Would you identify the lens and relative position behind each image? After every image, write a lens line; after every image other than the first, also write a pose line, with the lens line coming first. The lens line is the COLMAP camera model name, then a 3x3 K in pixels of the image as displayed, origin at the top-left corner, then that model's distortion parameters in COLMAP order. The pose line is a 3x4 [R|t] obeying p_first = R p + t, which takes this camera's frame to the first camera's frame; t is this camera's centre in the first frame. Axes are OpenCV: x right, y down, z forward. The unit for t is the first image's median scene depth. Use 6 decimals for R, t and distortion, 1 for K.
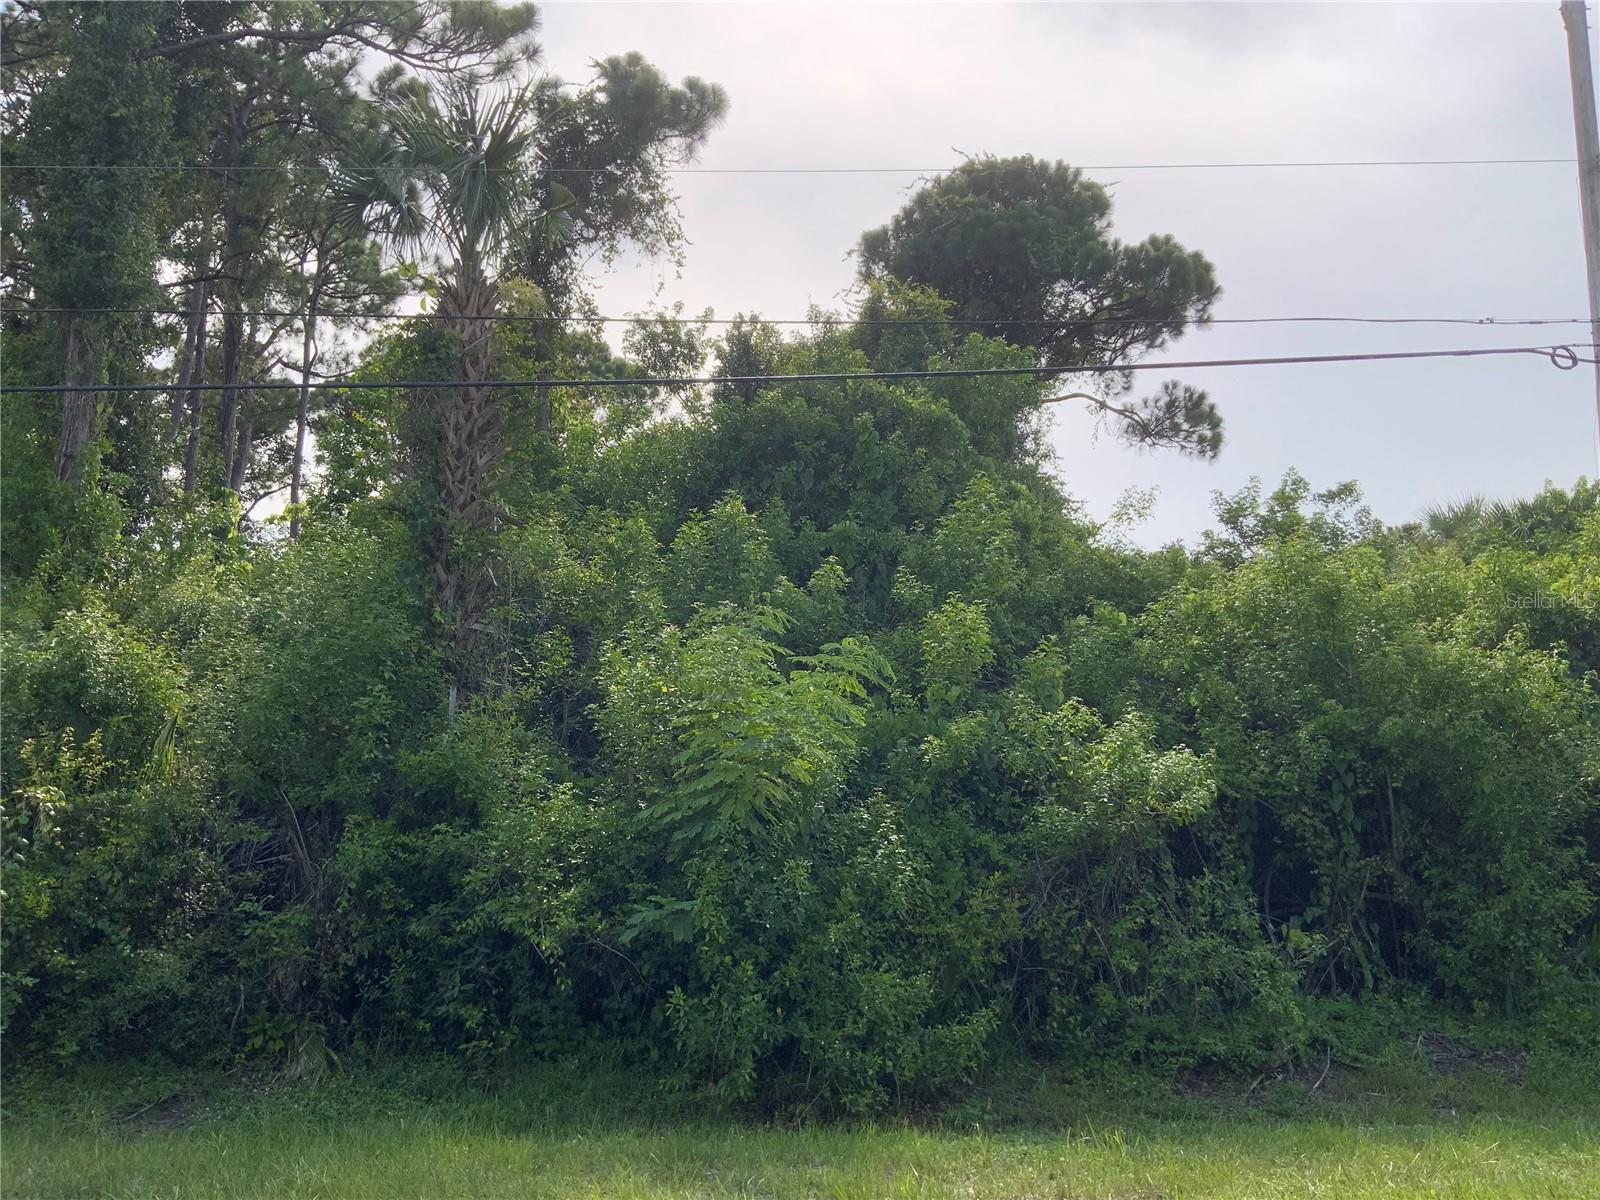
lens RADIAL K [[1313.3, 0, 794.6], [0, 1313.3, 598.8], [0, 0, 1]] dist [0.109769, -0.243573]
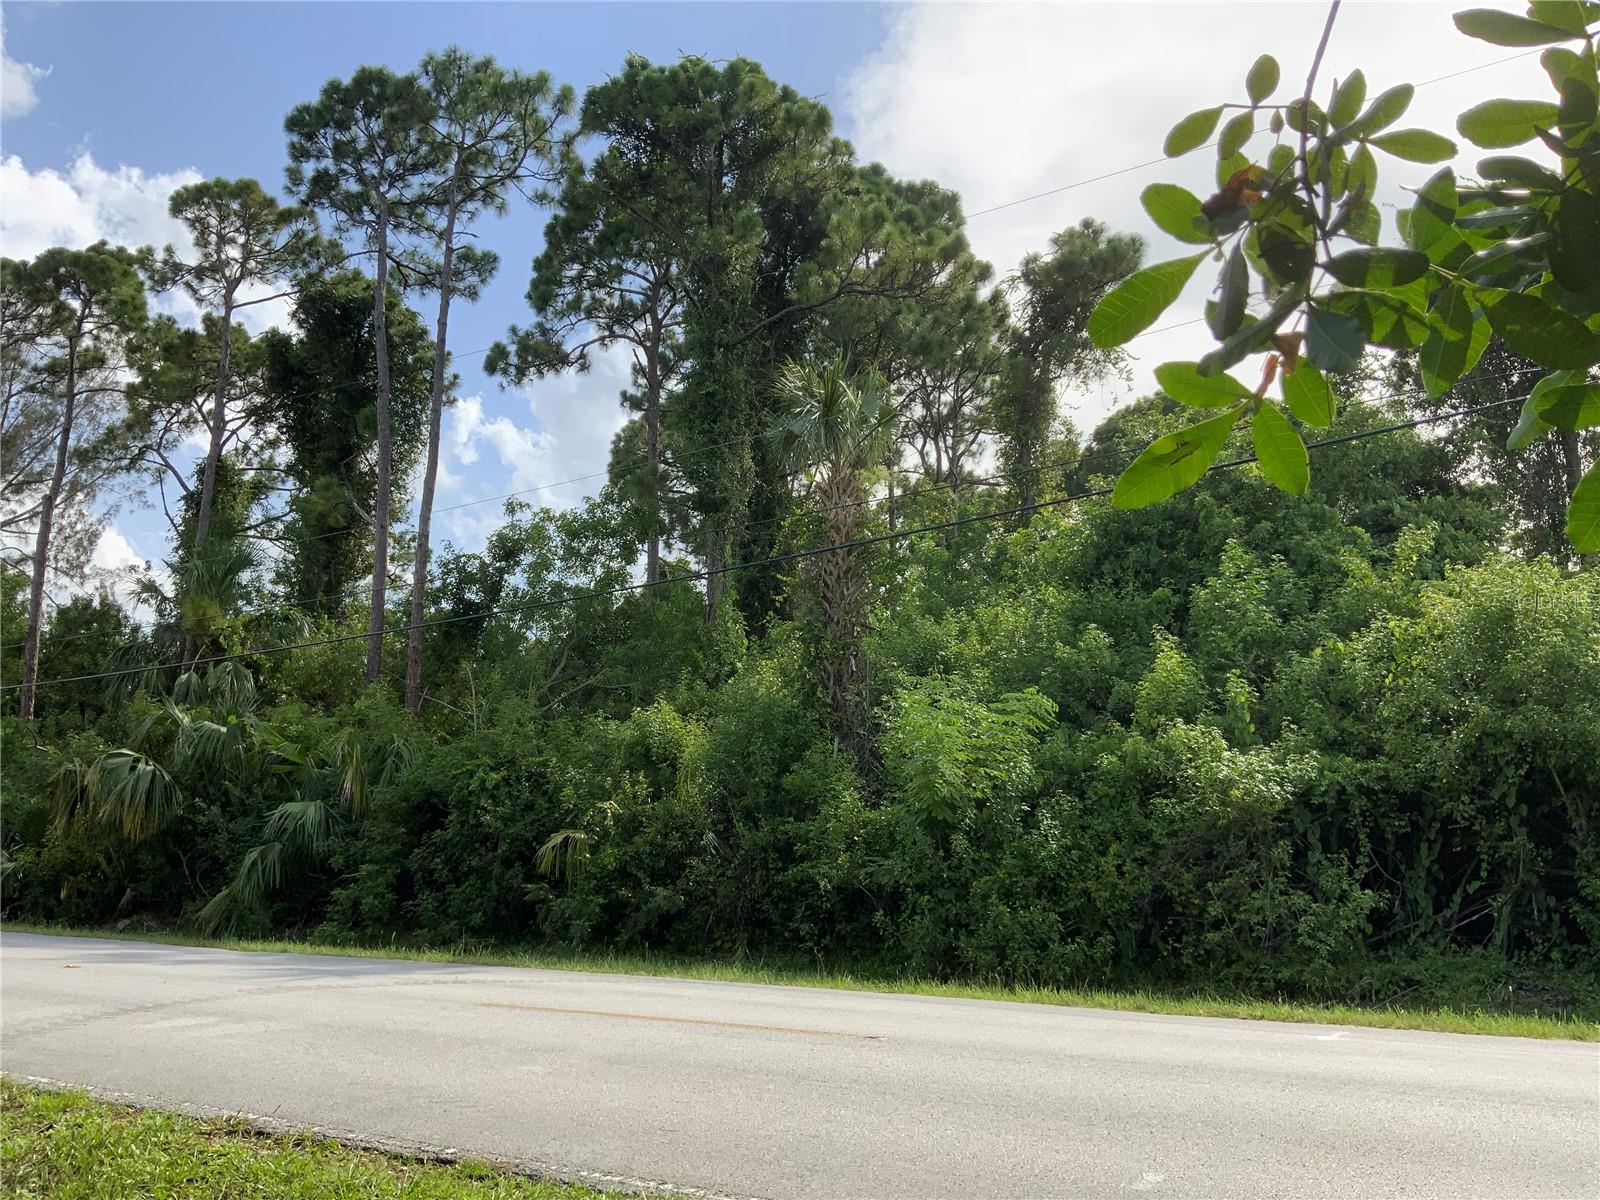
lens RADIAL K [[1313.3, 0, 794.6], [0, 1313.3, 598.8], [0, 0, 1]] dist [0.109769, -0.243573]
pose [[0.811250, -0.118303, -0.572606, 0.609990], [0.097045, 0.992977, -0.067664, 0.003748], [0.576590, -0.000676, 0.817033, -0.318147]]
